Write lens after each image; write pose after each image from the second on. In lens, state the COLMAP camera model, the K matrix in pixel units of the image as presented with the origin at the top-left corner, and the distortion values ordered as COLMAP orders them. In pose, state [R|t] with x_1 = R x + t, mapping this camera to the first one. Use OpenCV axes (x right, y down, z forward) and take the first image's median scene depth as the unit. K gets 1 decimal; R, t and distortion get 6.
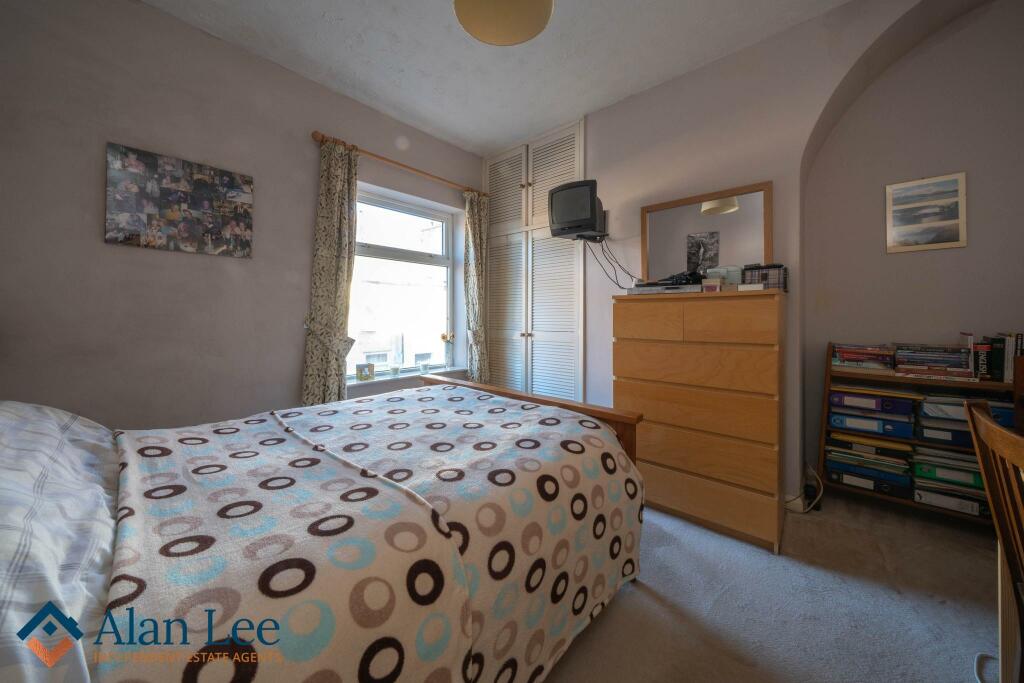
lens RADIAL K [[355.6, 0, 523.7], [0, 355.6, 316.0], [0, 0, 1]] dist [-0.000351, -0.000016]
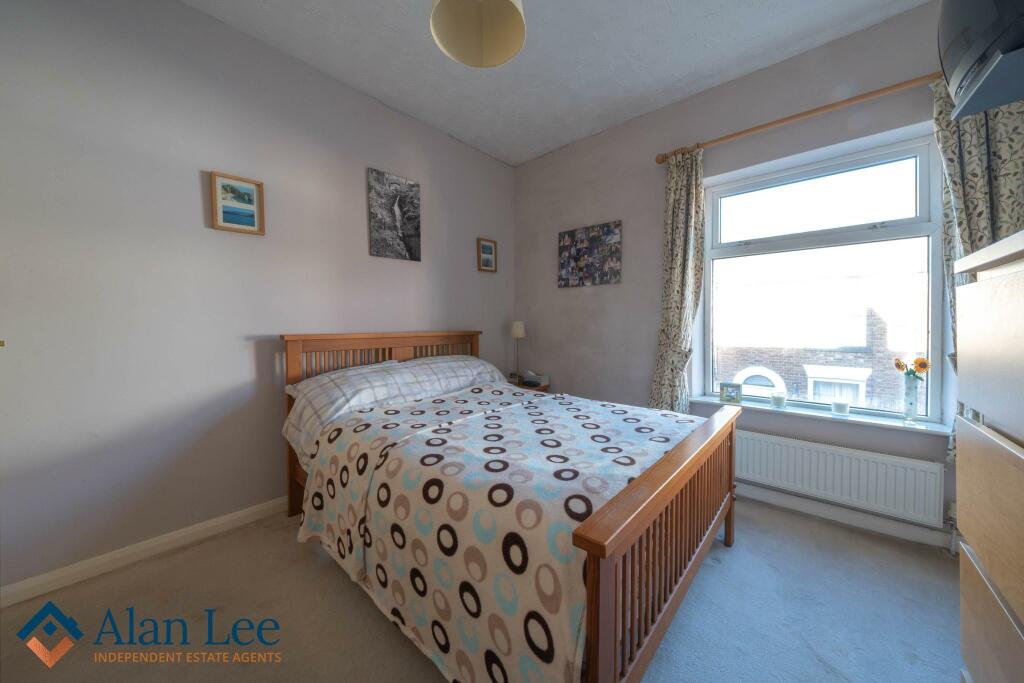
lens RADIAL K [[355.6, 0, 512.3], [0, 355.6, 331.8], [0, 0, 1]] dist [-0.000351, -0.000016]
pose [[-0.015892, 0.009070, -0.999833, 0.565909], [-0.003014, 0.999954, 0.009119, 0.006383], [0.999869, 0.003158, -0.015864, 0.650727]]
